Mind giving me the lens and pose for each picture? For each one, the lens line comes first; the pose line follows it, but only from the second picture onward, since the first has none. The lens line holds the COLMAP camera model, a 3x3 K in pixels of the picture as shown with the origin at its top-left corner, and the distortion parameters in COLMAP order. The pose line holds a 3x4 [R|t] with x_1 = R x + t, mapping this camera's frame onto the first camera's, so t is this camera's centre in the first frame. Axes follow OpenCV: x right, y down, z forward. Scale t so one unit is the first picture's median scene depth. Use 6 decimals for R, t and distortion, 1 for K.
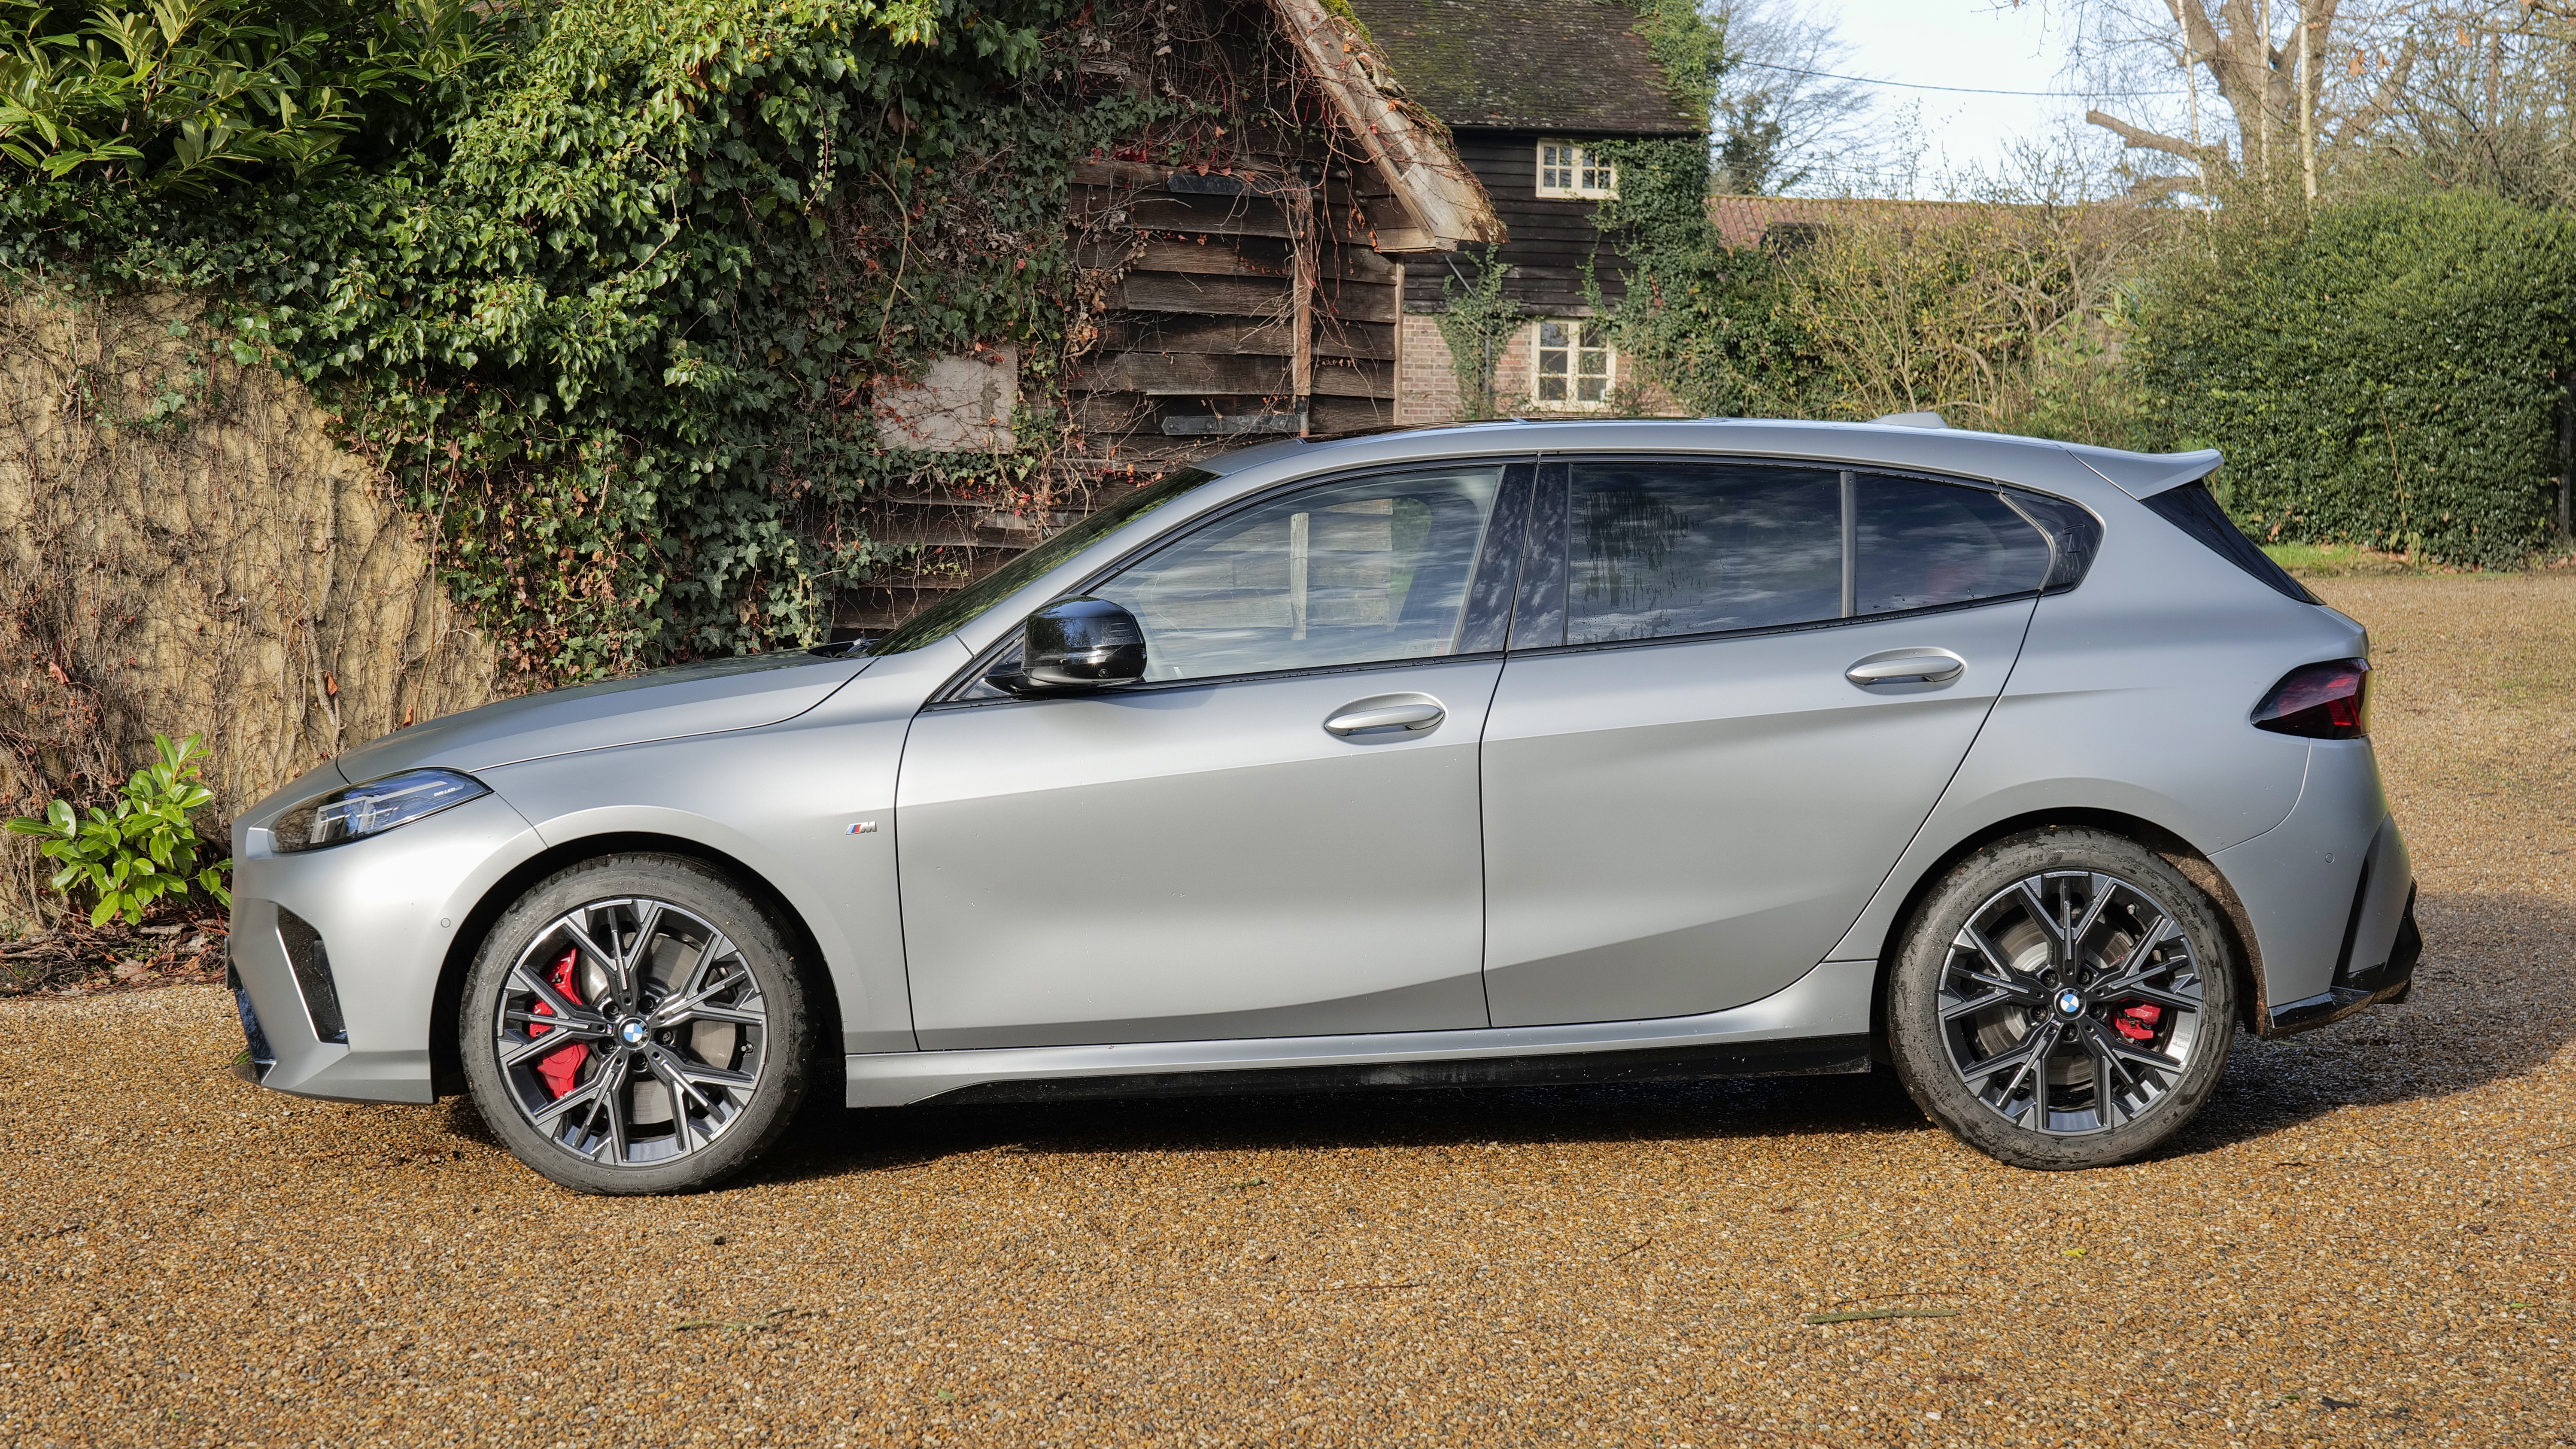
lens RADIAL K [[3533.7, 0, 1290.4], [0, 3533.7, 725.2], [0, 0, 1]] dist [0.002411, 0.000000]
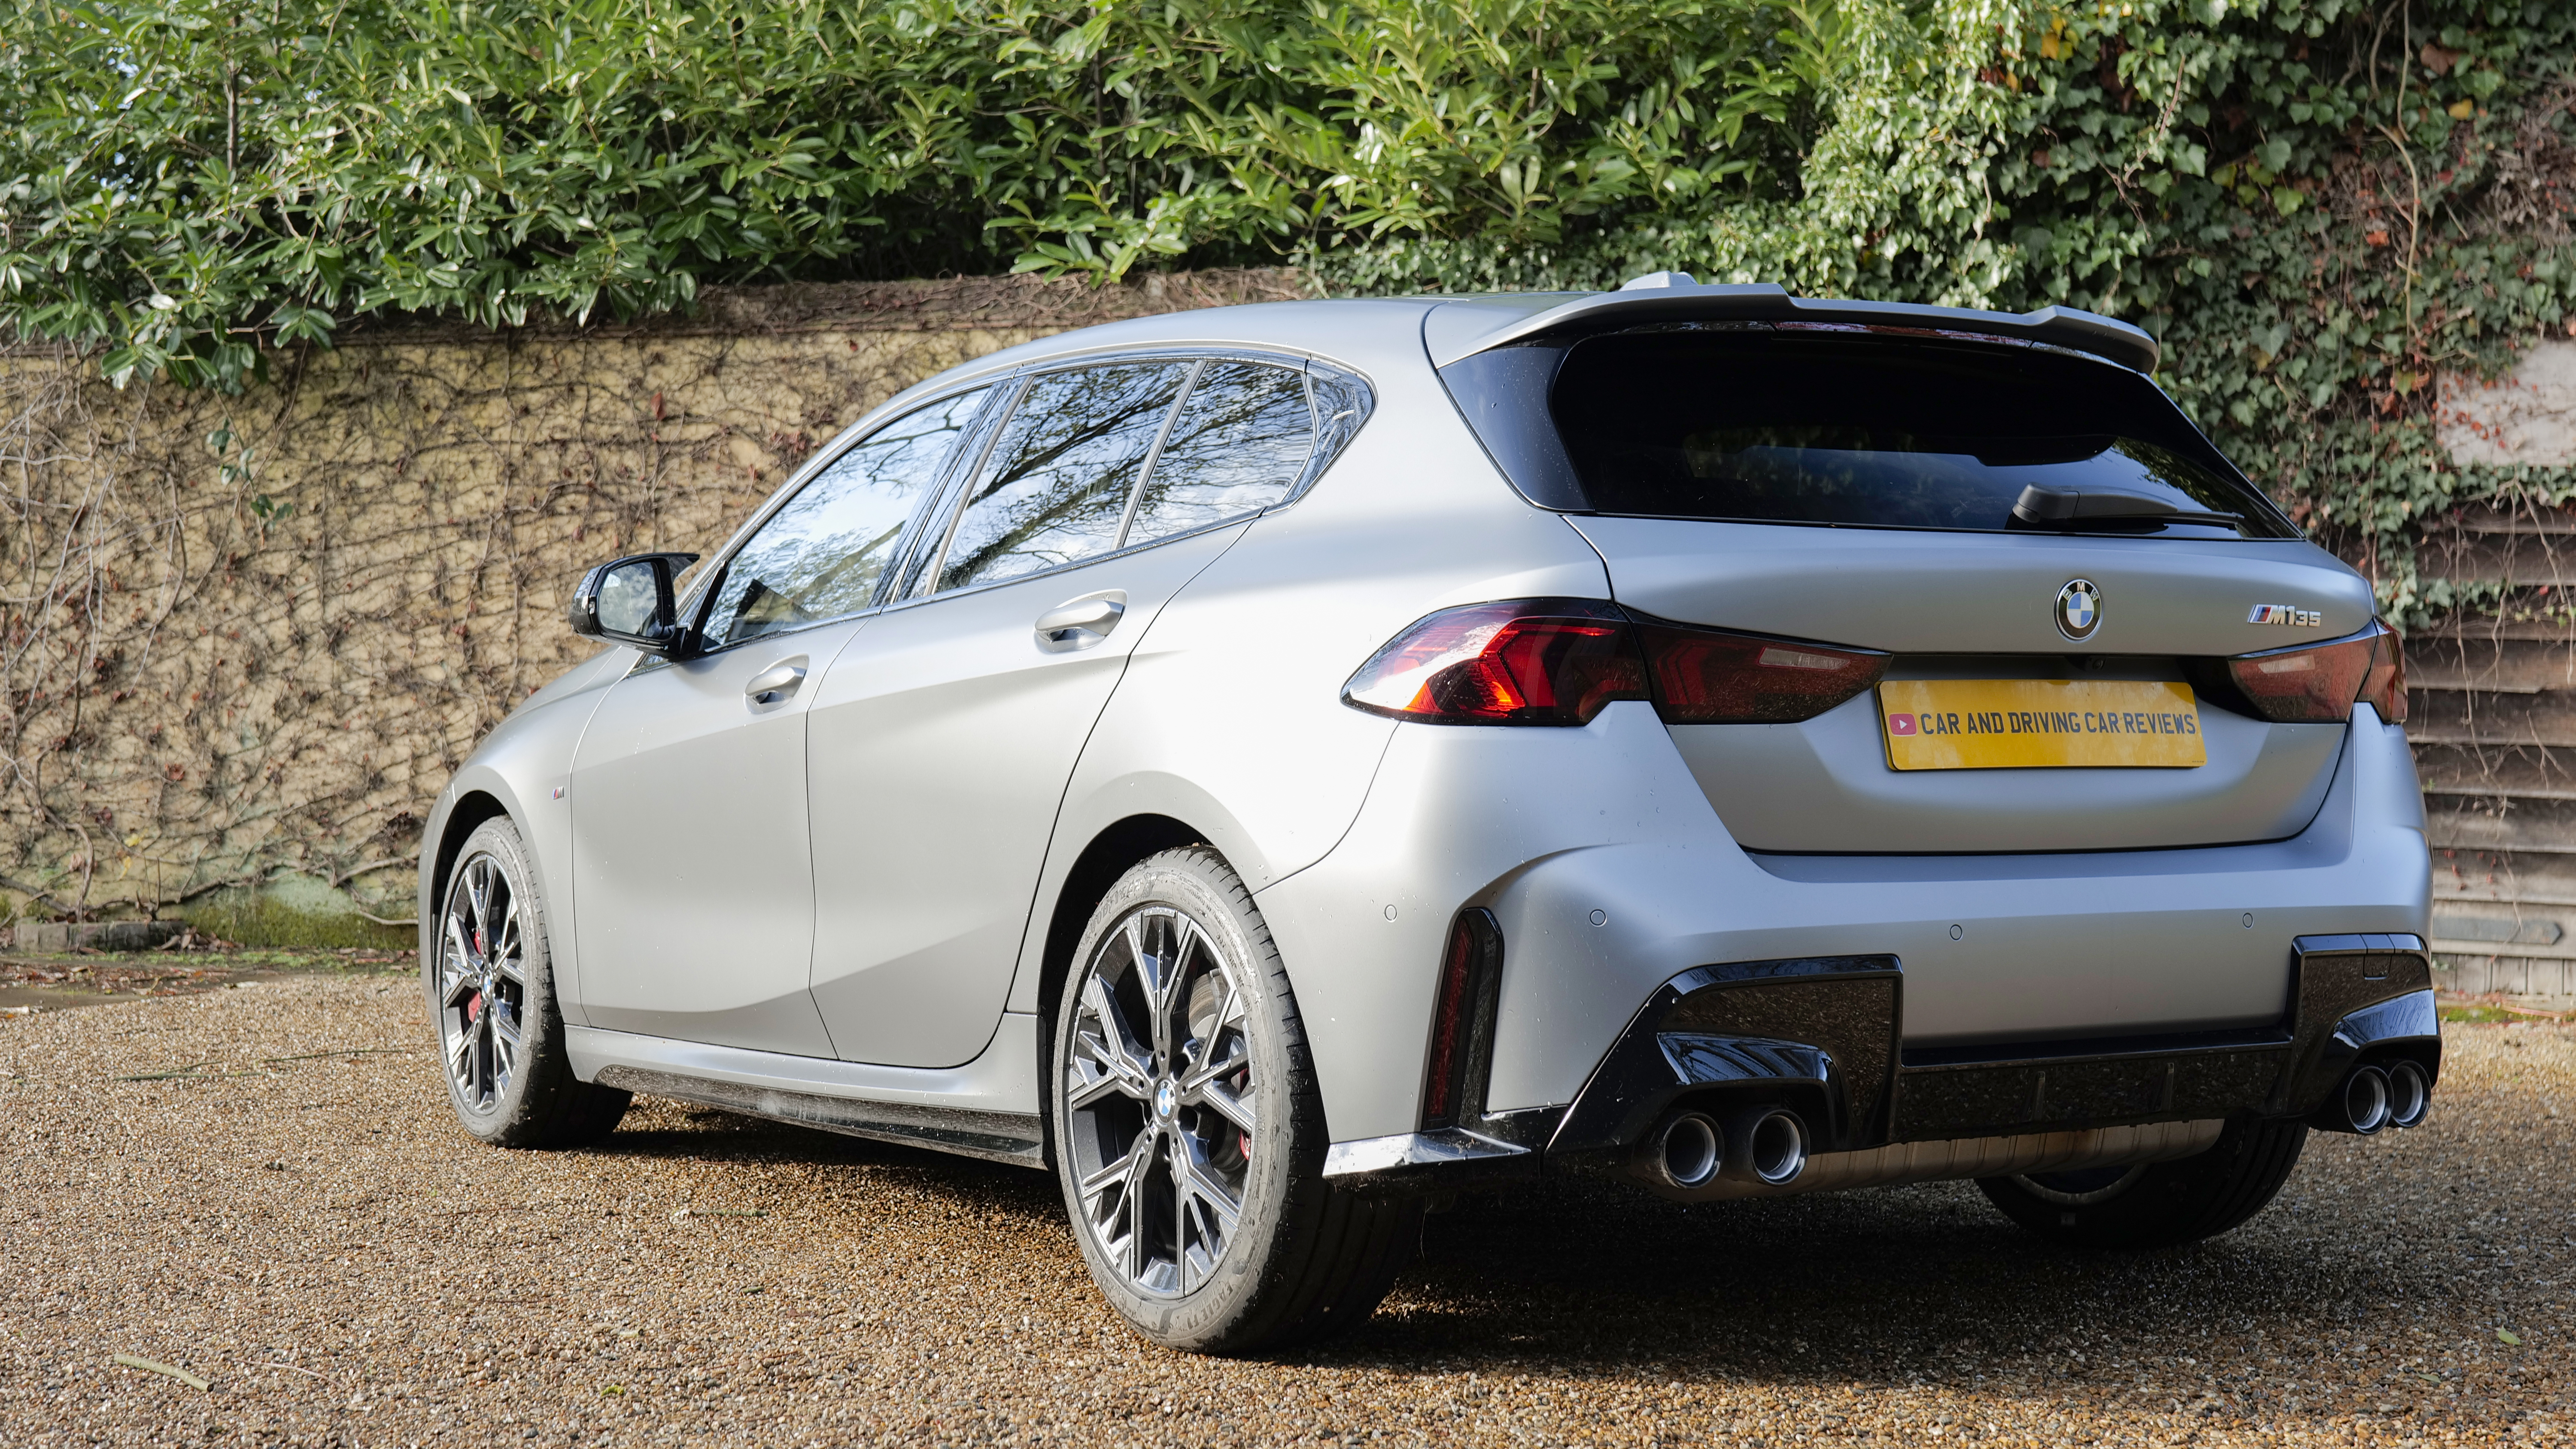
lens RADIAL K [[3533.7, 0, 1289.6], [0, 3533.7, 725.5], [0, 0, 1]] dist [0.002411, 0.000000]
pose [[0.476691, 0.010025, -0.879014, 0.471017], [-0.053027, 0.998442, -0.017370, 0.009134], [0.877470, 0.054892, 0.476480, 0.391969]]
